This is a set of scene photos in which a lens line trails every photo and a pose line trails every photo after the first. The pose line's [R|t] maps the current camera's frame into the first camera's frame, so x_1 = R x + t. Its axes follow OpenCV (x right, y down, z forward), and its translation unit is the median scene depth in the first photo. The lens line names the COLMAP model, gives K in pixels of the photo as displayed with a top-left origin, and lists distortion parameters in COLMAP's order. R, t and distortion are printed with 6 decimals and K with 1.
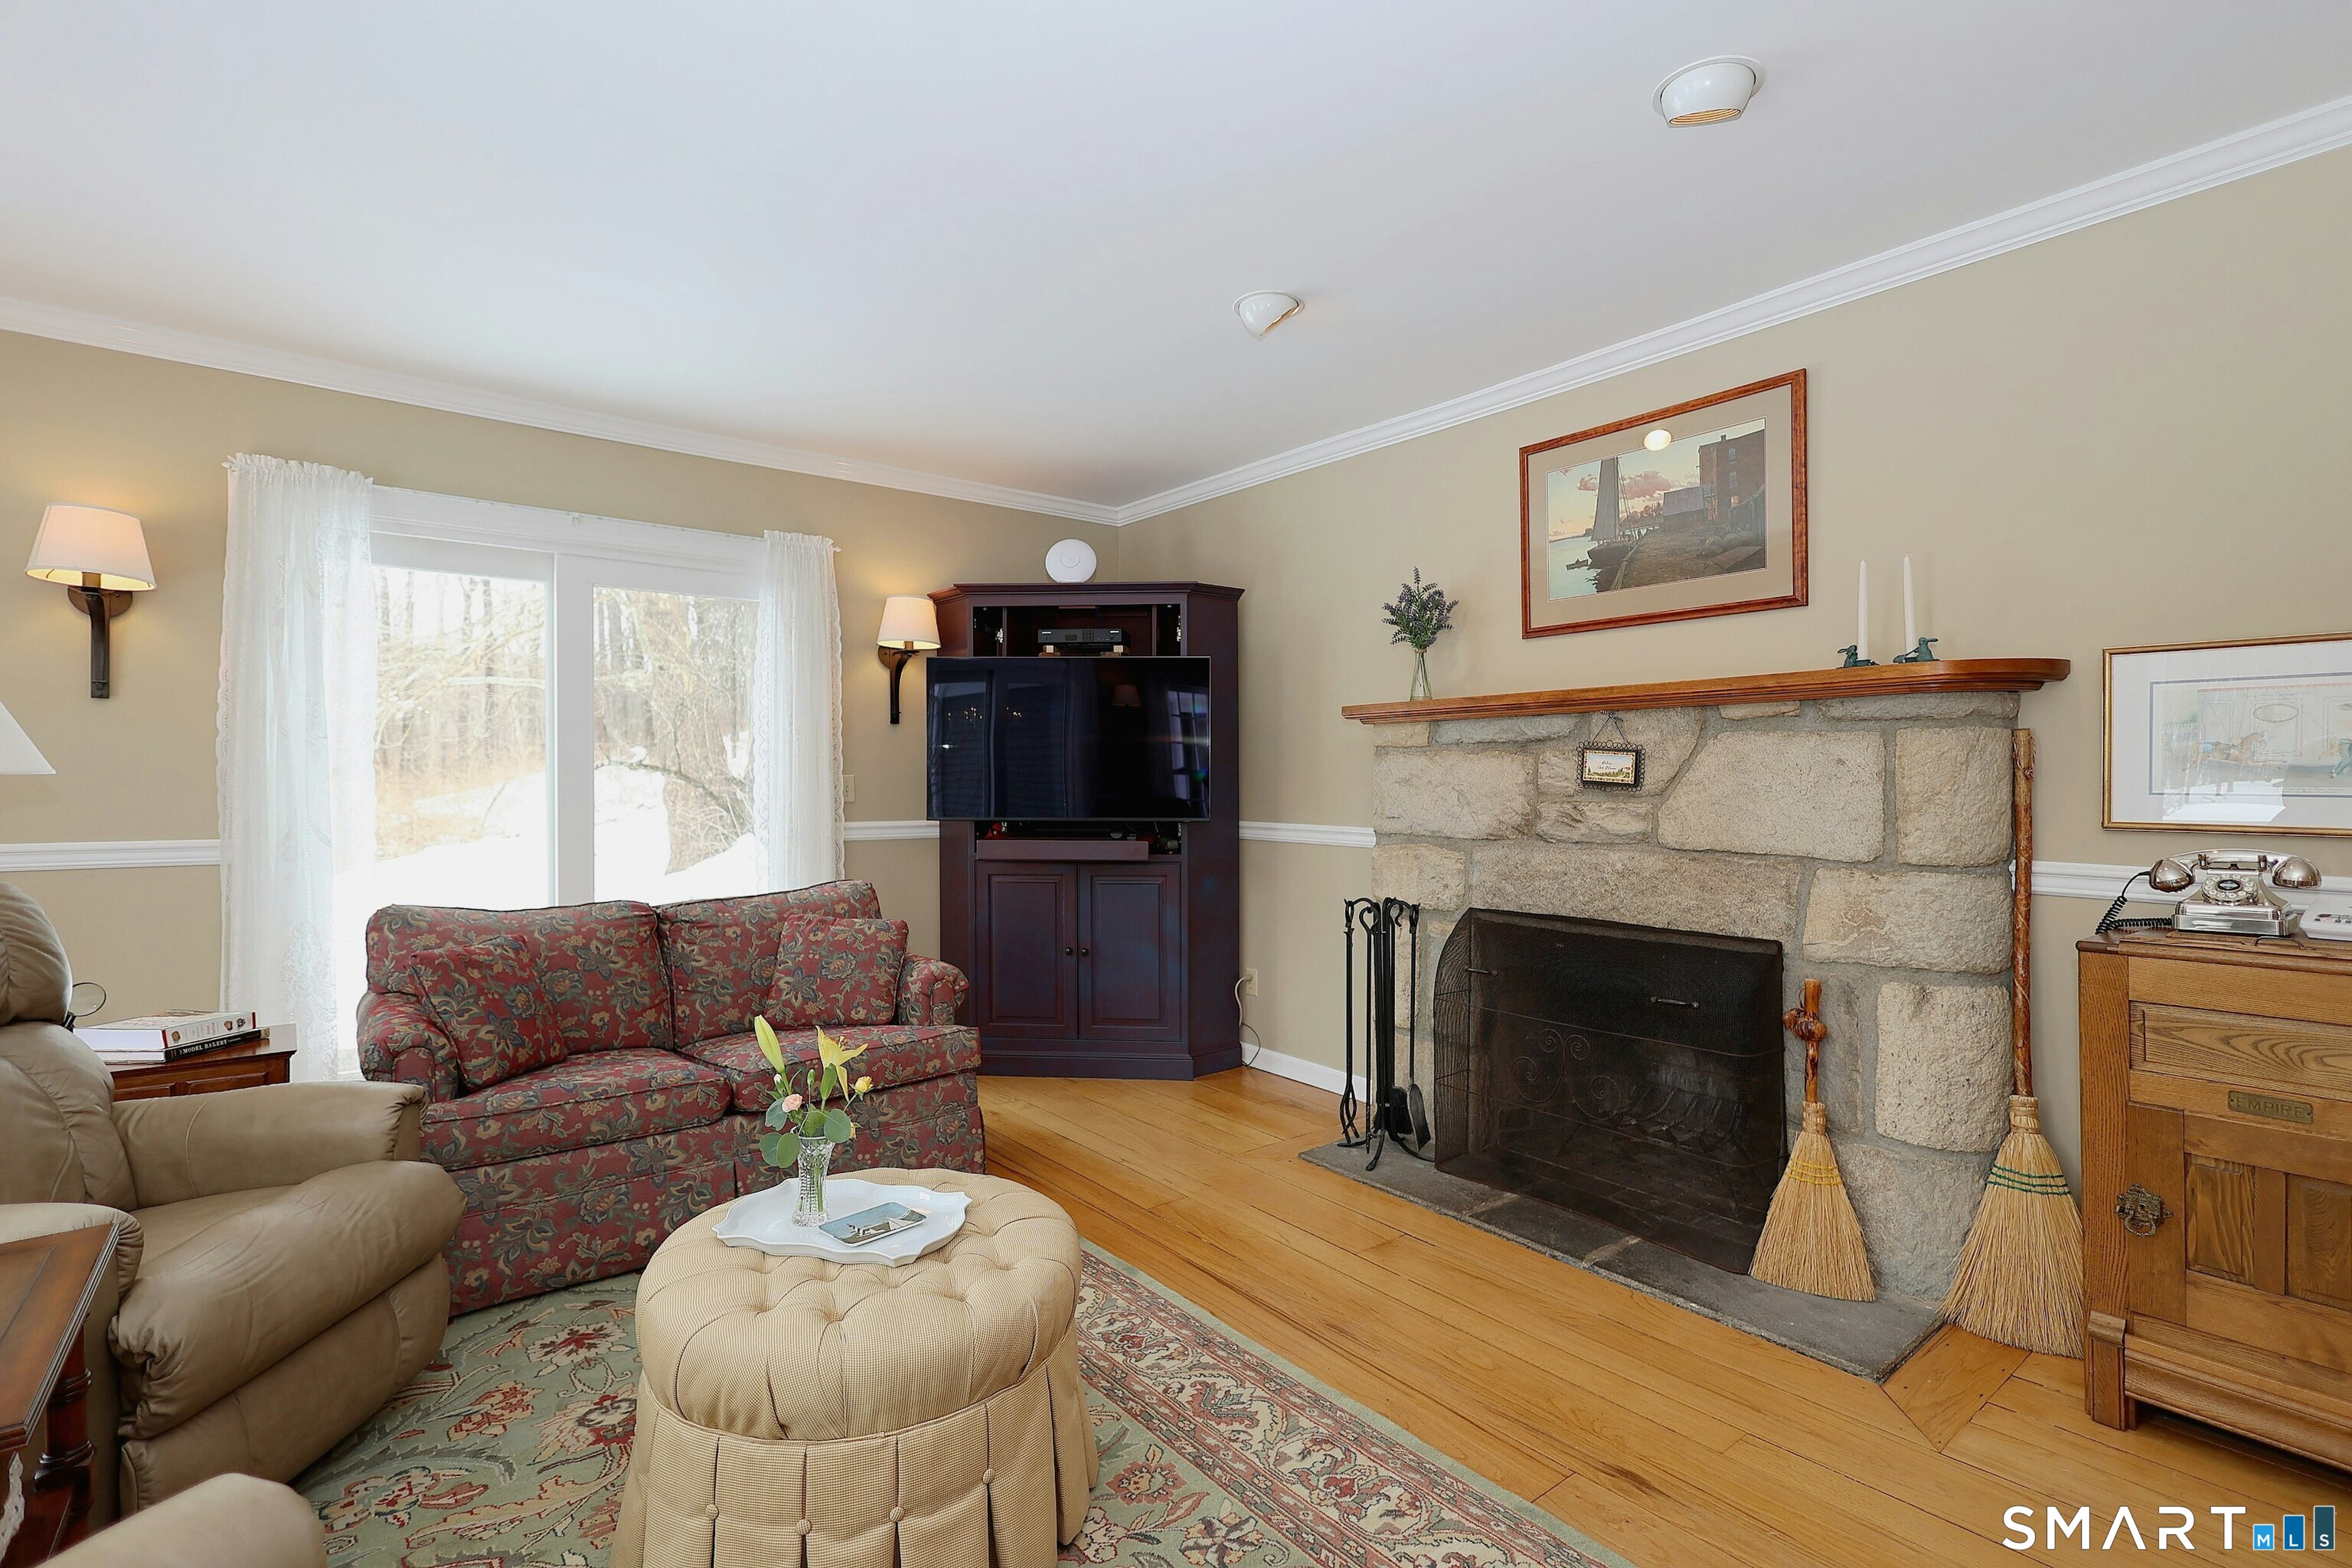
lens RADIAL K [[1093.7, 0, 1173.4], [0, 1093.7, 790.4], [0, 0, 1]] dist [0.004728, 0.000386]
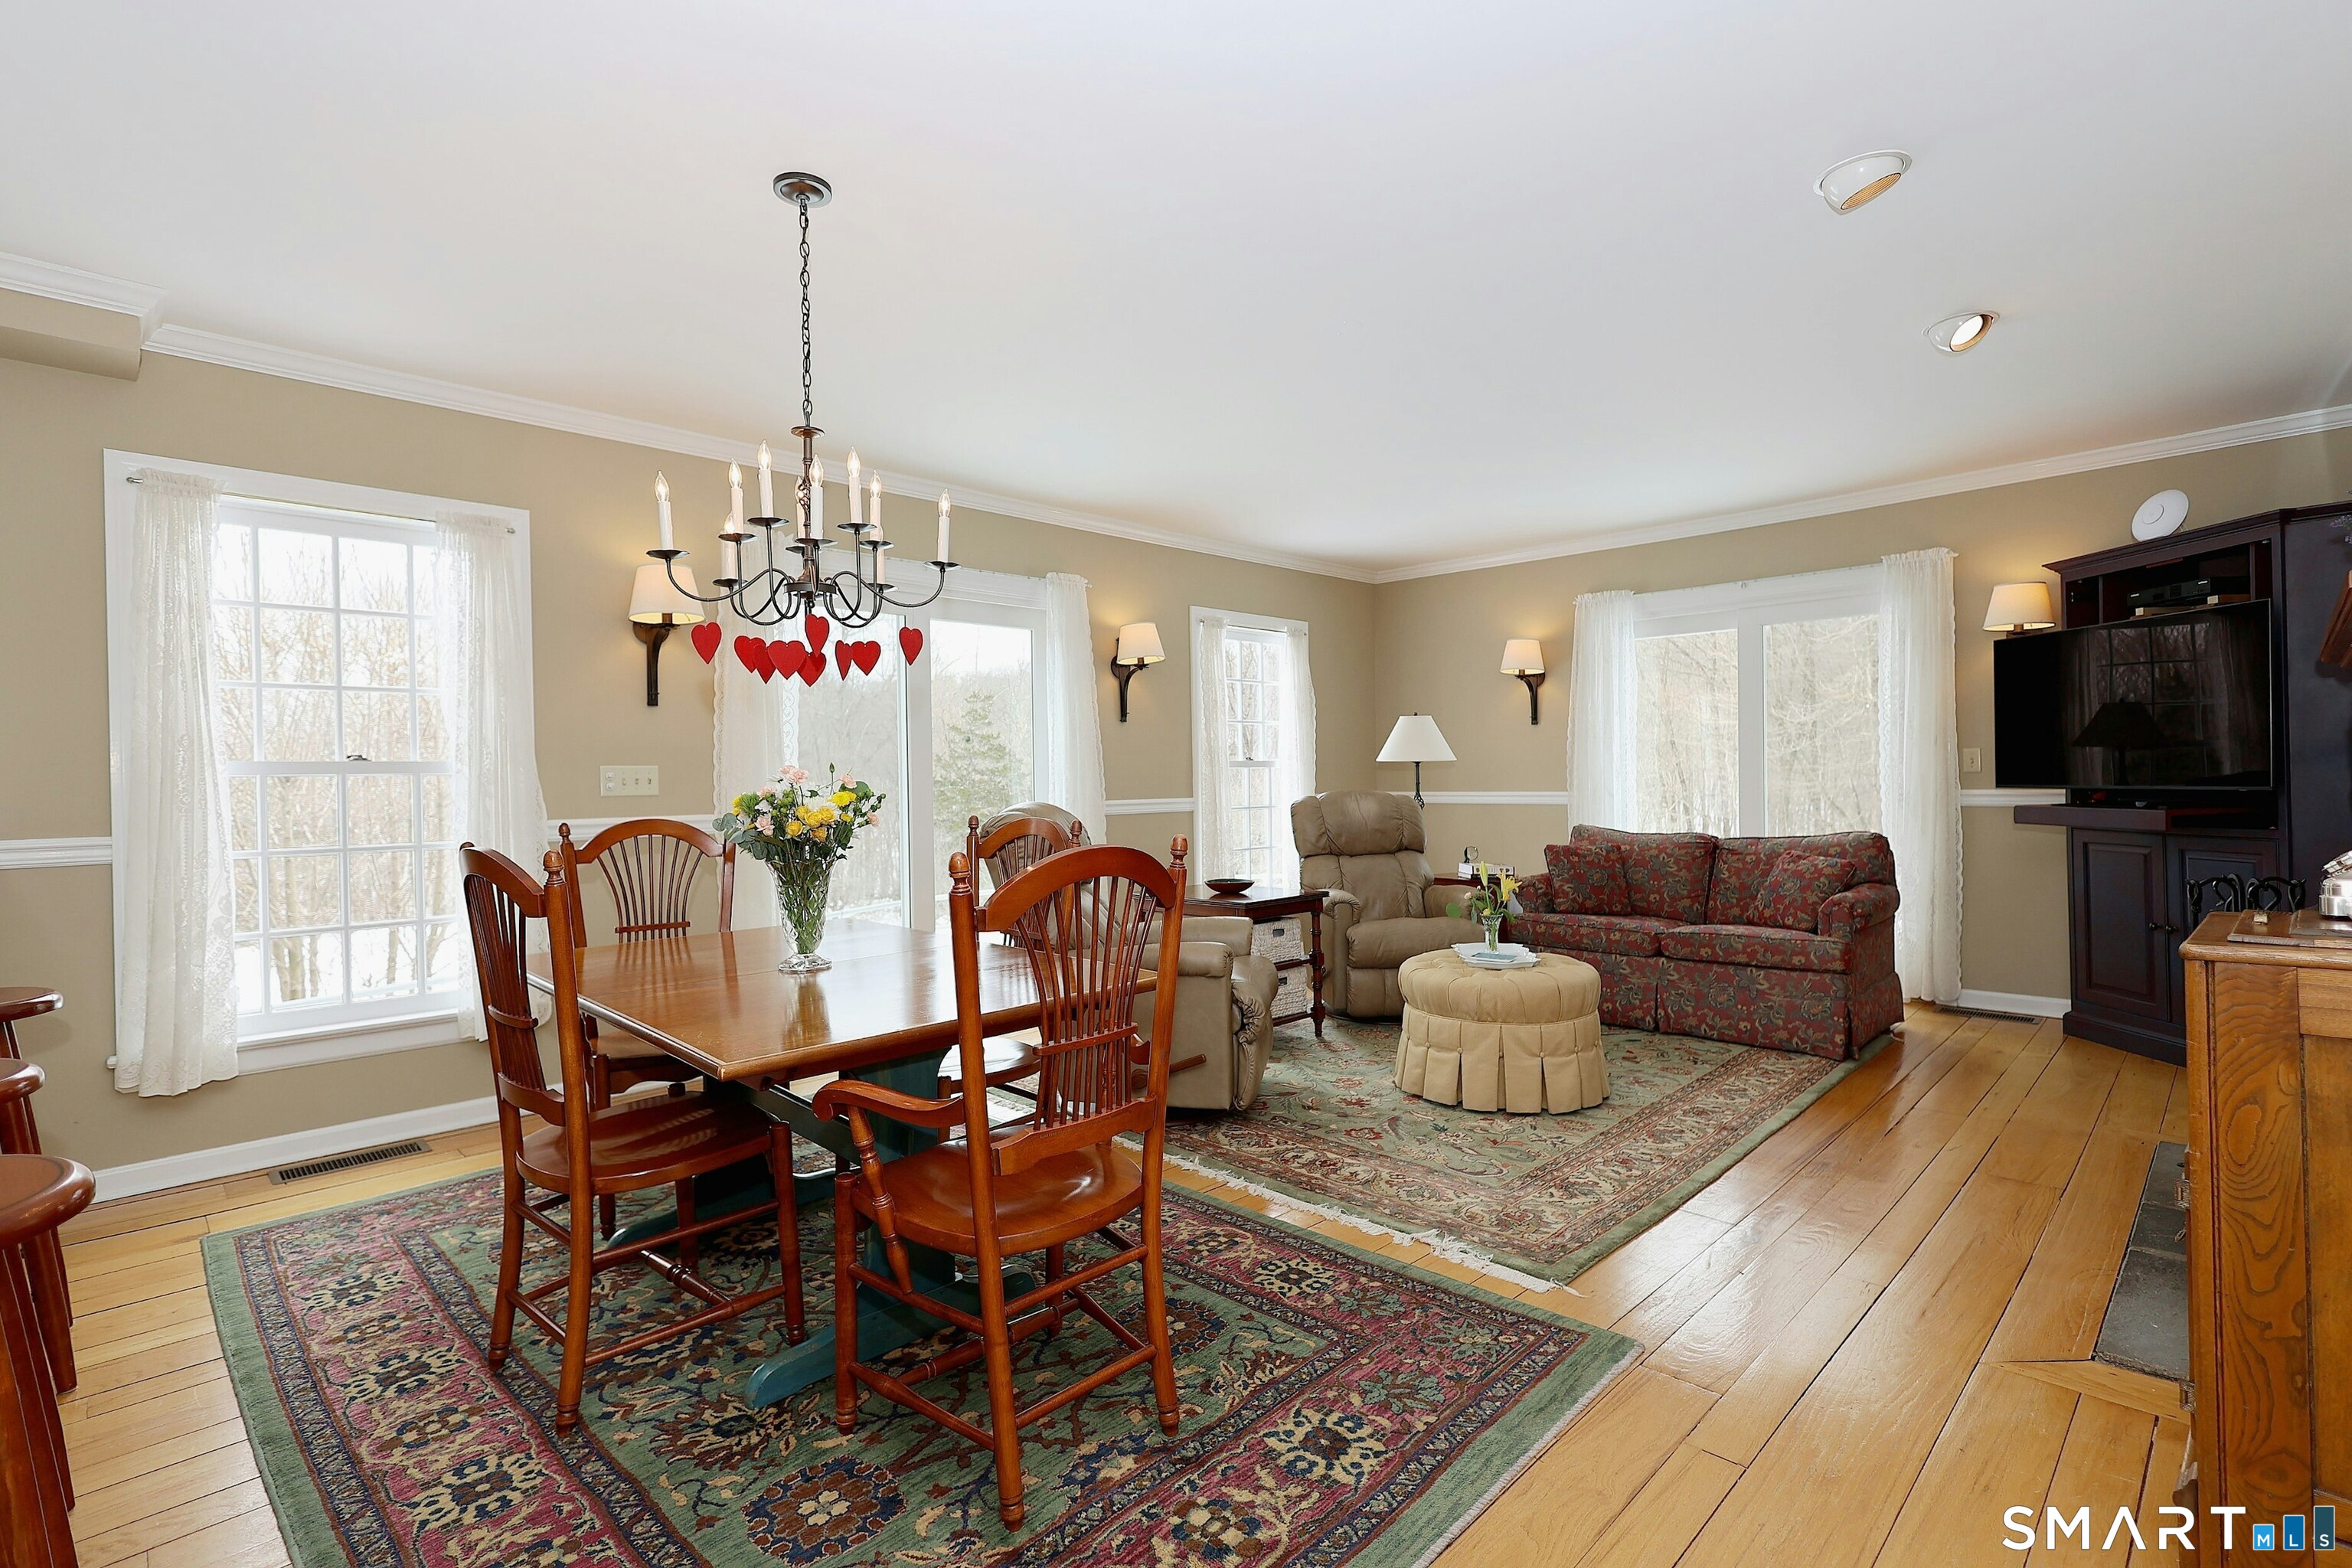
lens RADIAL K [[1093.7, 0, 1178.0], [0, 1093.7, 780.0], [0, 0, 1]] dist [0.004728, 0.000386]
pose [[0.114694, -0.001092, -0.993400, 1.063070], [0.005537, 0.999985, -0.000460, 0.021233], [0.993385, -0.005448, 0.114698, 0.067252]]
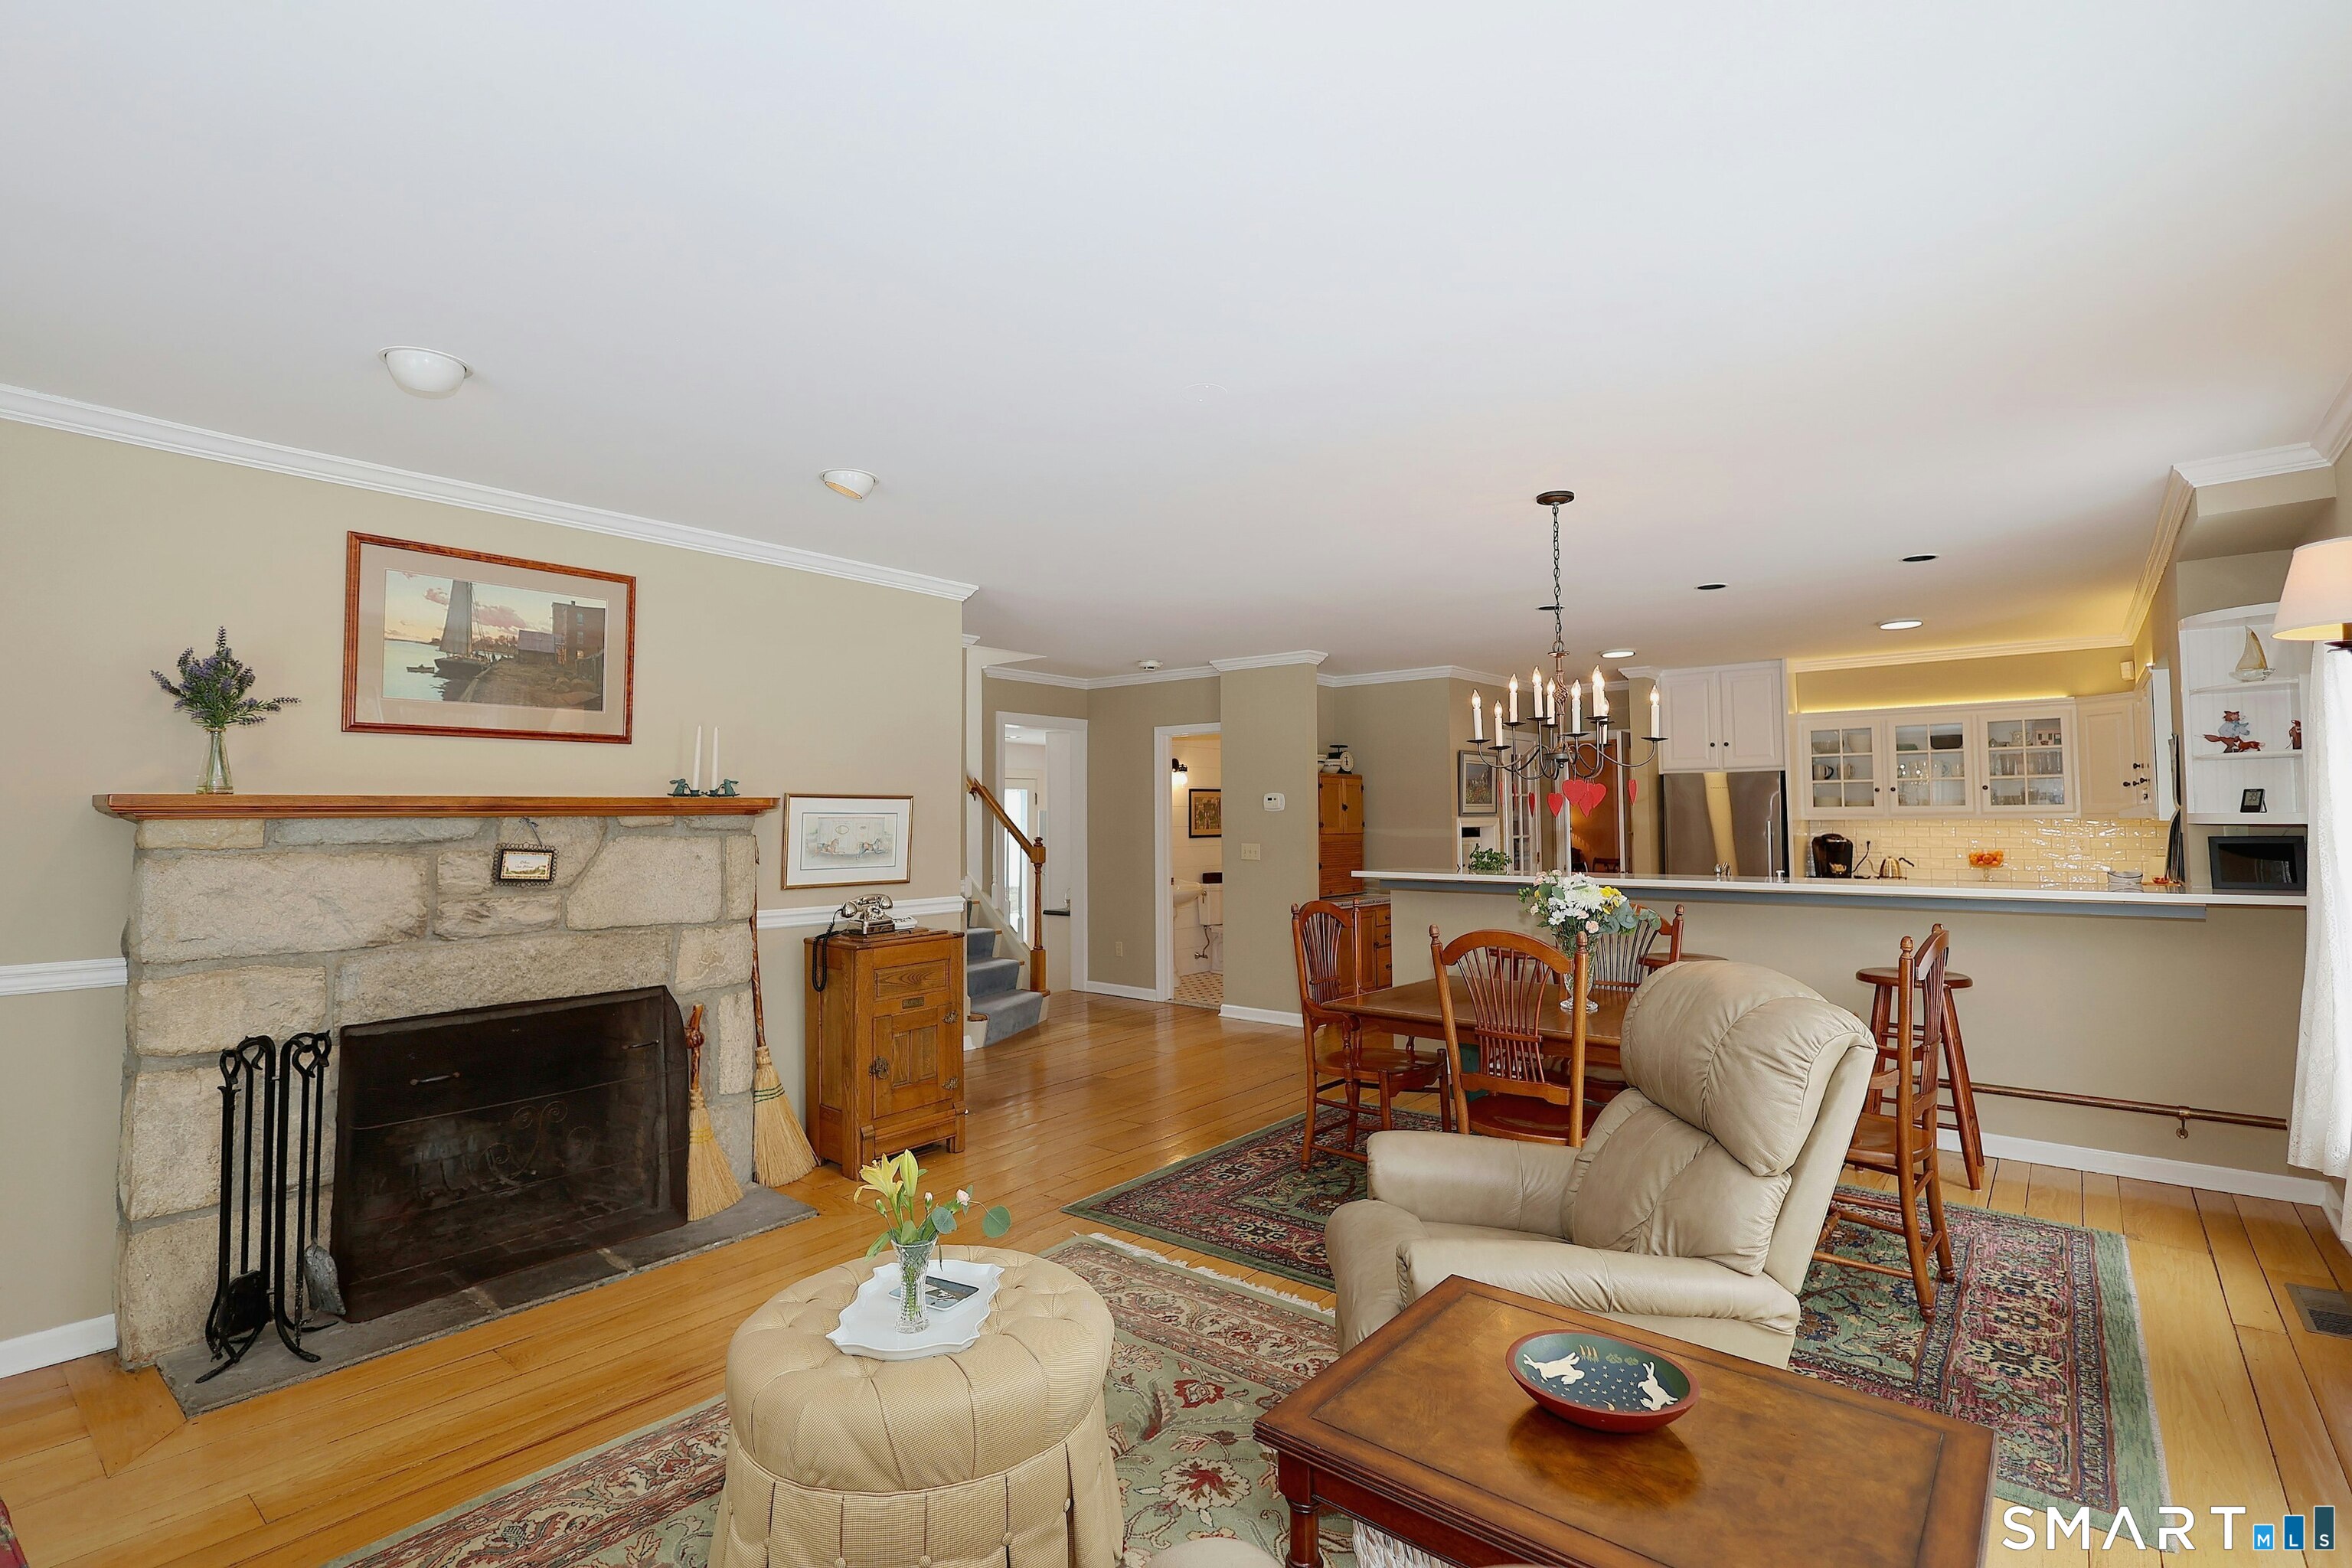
lens RADIAL K [[1093.7, 0, 1178.6], [0, 1093.7, 774.8], [0, 0, 1]] dist [0.004728, 0.000386]
pose [[-0.215743, 0.039665, 0.975644, -0.854007], [0.018378, 0.999163, -0.036558, -0.060877], [-0.976277, 0.010043, -0.216292, 0.571620]]
